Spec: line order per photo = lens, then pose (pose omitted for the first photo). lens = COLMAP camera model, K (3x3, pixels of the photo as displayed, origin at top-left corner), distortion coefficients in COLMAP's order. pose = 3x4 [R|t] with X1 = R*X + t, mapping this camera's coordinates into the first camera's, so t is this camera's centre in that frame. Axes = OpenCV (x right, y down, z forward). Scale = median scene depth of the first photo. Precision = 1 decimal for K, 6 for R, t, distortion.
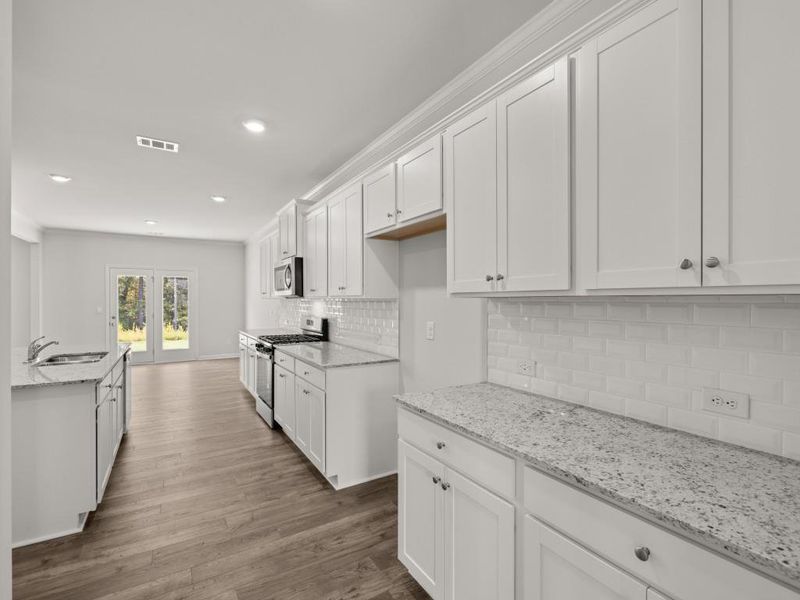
lens RADIAL K [[362.2, 0, 402.6], [0, 362.2, 301.9], [0, 0, 1]] dist [0.000976, 0.000121]
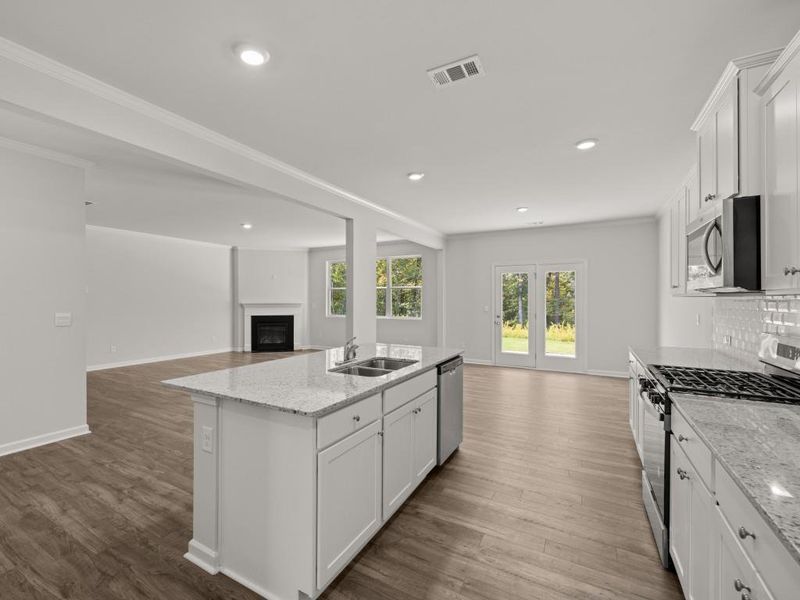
lens RADIAL K [[336.0, 0, 398.2], [0, 336.0, 301.0], [0, 0, 1]] dist [-0.003355, -0.000832]
pose [[0.418342, 0.007098, -0.908262, -0.087535], [-0.005962, 0.999969, 0.005068, -0.001703], [0.908270, 0.003295, 0.418372, 0.402490]]
